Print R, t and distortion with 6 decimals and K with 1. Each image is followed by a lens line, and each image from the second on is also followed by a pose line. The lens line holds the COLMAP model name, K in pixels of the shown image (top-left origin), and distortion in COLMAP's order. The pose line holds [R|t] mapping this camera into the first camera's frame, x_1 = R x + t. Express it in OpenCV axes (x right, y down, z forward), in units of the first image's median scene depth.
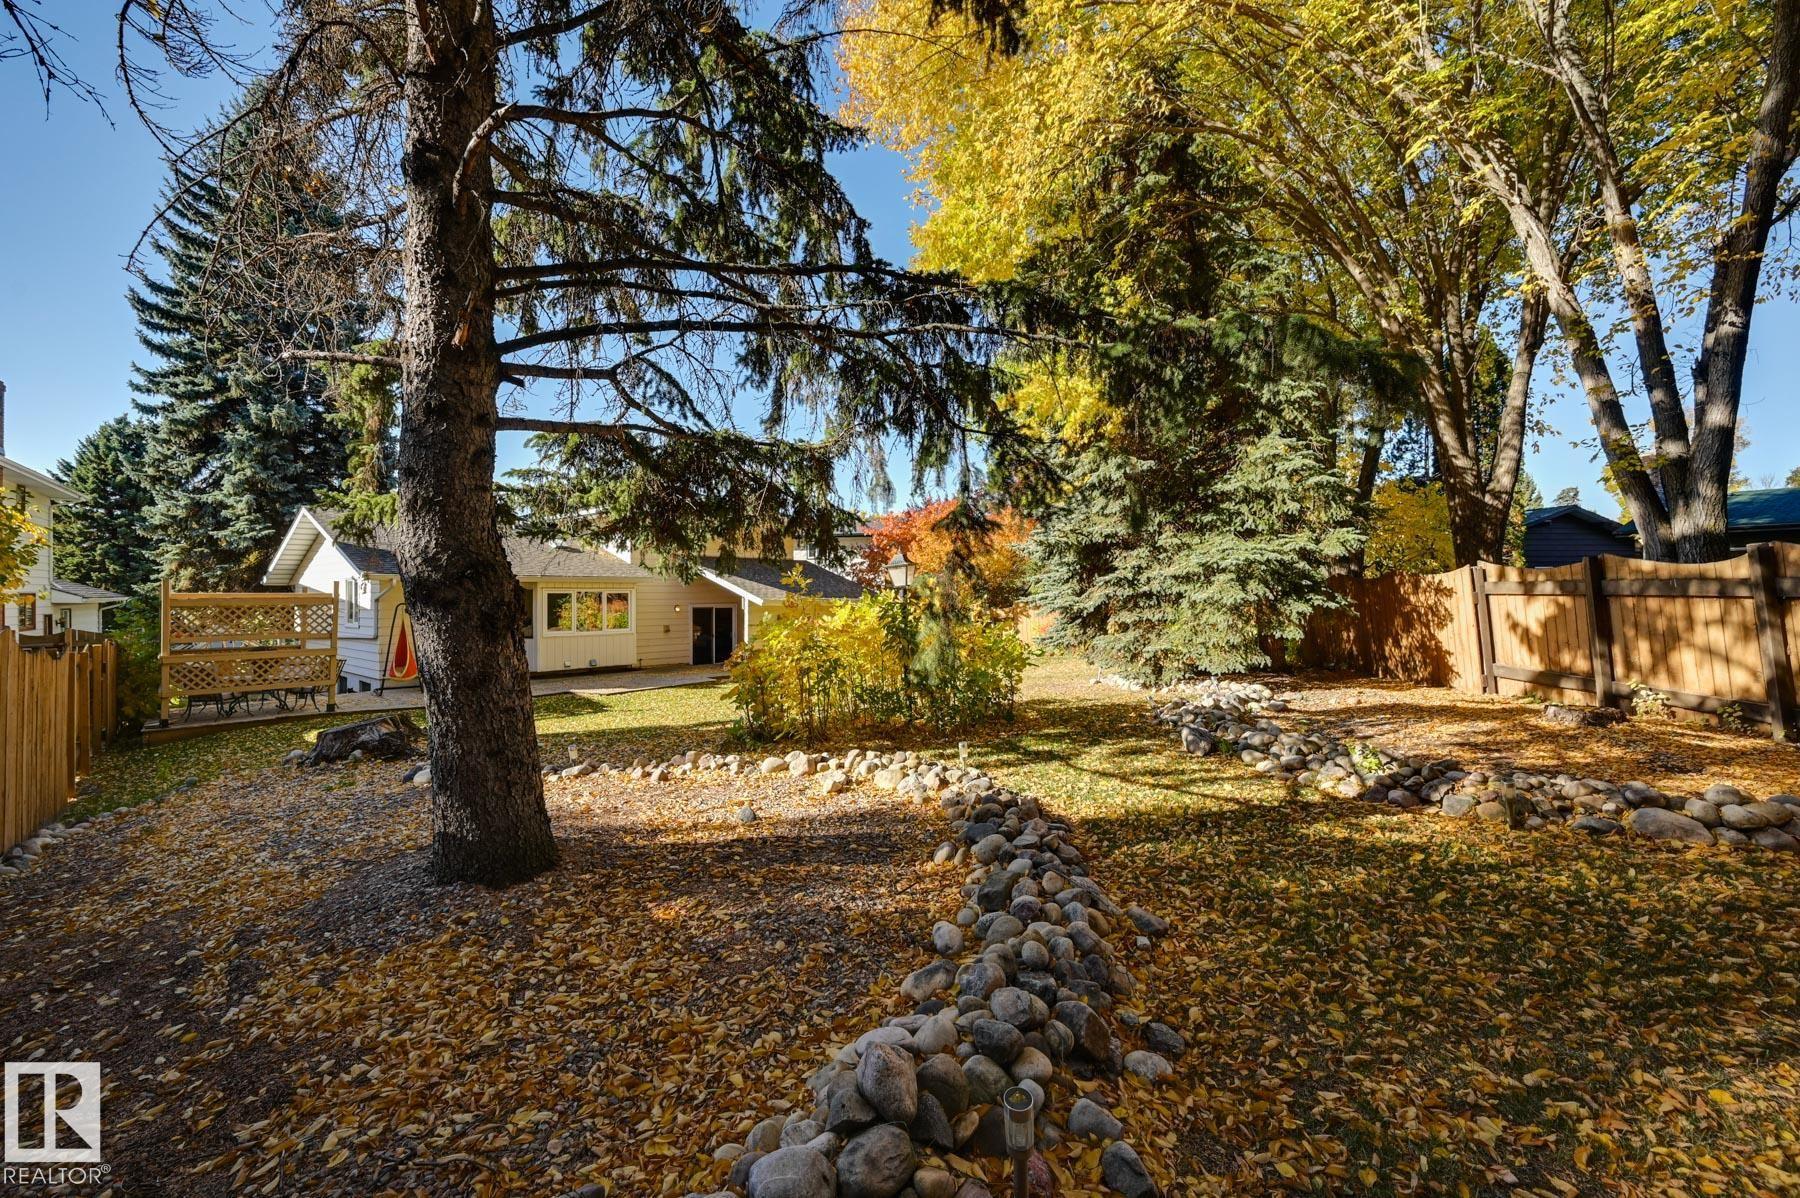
lens RADIAL K [[782.6, 0, 900.0], [0, 782.6, 599.0], [0, 0, 1]] dist [0.000778, -0.000151]
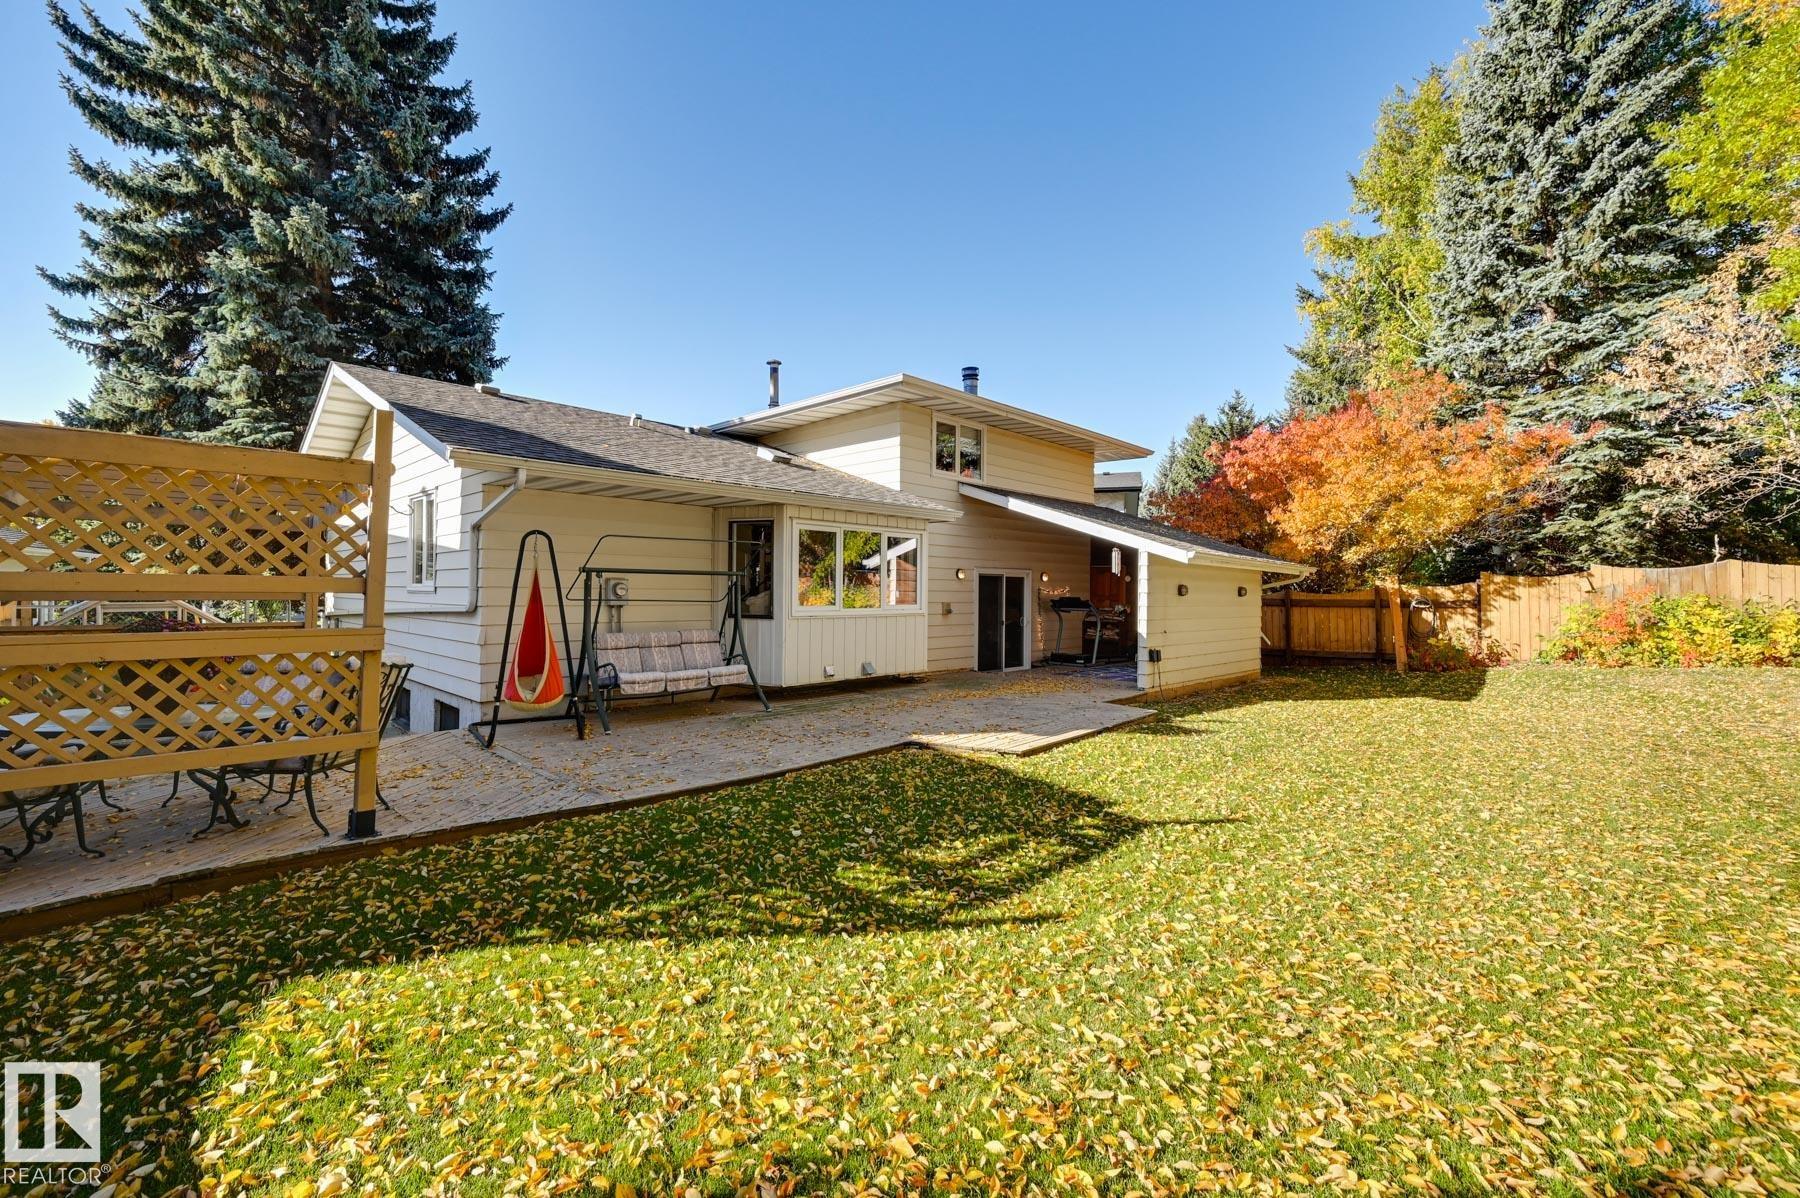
lens RADIAL K [[765.4, 0, 900.0], [0, 765.4, 599.0], [0, 0, 1]] dist [-0.001955, -0.000118]
pose [[0.998975, 0.014320, -0.042949, -0.316875], [-0.014025, 0.999876, 0.007180, 0.028069], [0.043047, -0.006570, 0.999051, 0.446723]]
